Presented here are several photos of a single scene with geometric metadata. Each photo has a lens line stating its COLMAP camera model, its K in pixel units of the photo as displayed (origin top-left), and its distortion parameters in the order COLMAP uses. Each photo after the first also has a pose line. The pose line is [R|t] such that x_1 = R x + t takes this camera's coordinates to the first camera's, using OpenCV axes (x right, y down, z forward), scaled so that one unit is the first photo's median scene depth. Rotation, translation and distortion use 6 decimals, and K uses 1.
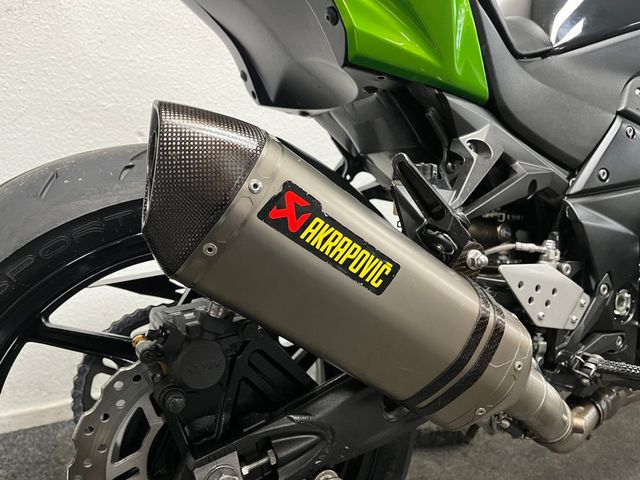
lens RADIAL K [[489.5, 0, 319.6], [0, 489.5, 240.5], [0, 0, 1]] dist [0.065204, -0.065469]
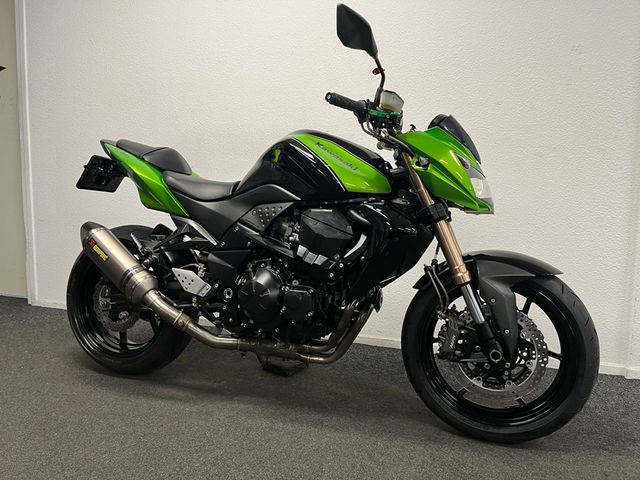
lens RADIAL K [[489.5, 0, 318.4], [0, 489.5, 238.9], [0, 0, 1]] dist [0.065204, -0.065469]
pose [[0.655387, 0.082465, -0.750778, 3.985681], [-0.141618, 0.989809, -0.014905, -0.264692], [0.741898, 0.116092, 0.660387, -0.530795]]
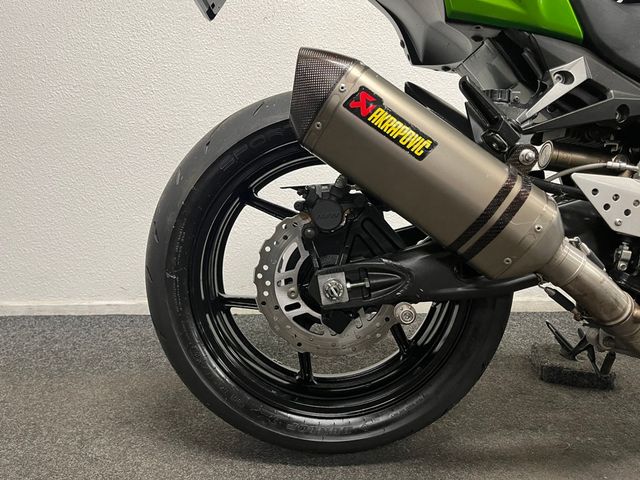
lens RADIAL K [[489.5, 0, 319.1], [0, 489.5, 236.6], [0, 0, 1]] dist [0.065204, -0.065469]
pose [[0.888641, 0.078233, -0.451881, 0.436520], [-0.079796, 0.996689, 0.015632, 0.274994], [0.451608, 0.022167, 0.891941, -0.422085]]
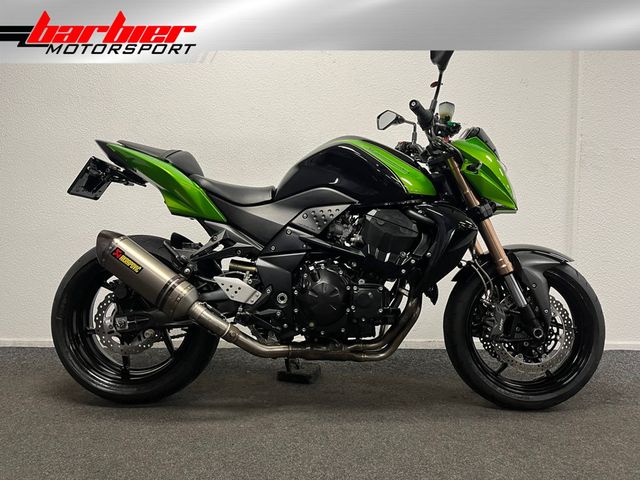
lens RADIAL K [[489.5, 0, 321.4], [0, 489.5, 236.8], [0, 0, 1]] dist [0.065204, -0.065469]
pose [[0.869435, 0.025837, -0.493371, 2.839019], [-0.087611, 0.990867, -0.102501, 0.068739], [0.486217, 0.132343, 0.863759, -1.556491]]
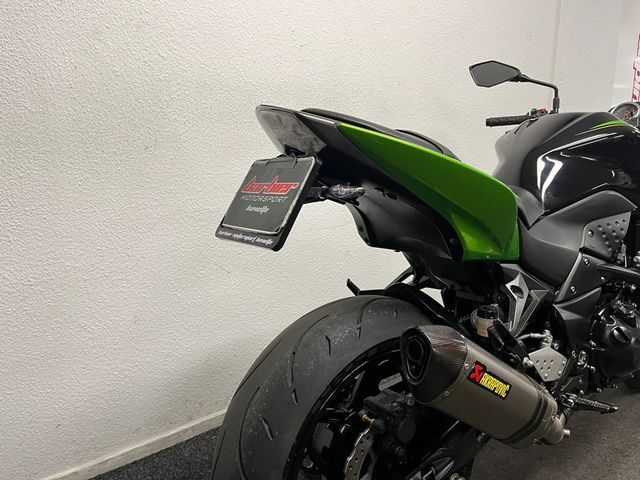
lens RADIAL K [[489.5, 0, 321.4], [0, 489.5, 243.4], [0, 0, 1]] dist [0.065204, -0.065469]
pose [[0.988104, -0.037322, 0.149191, -0.780168], [0.028153, 0.997610, 0.063106, -0.589810], [-0.151189, -0.058156, 0.986793, -0.816224]]
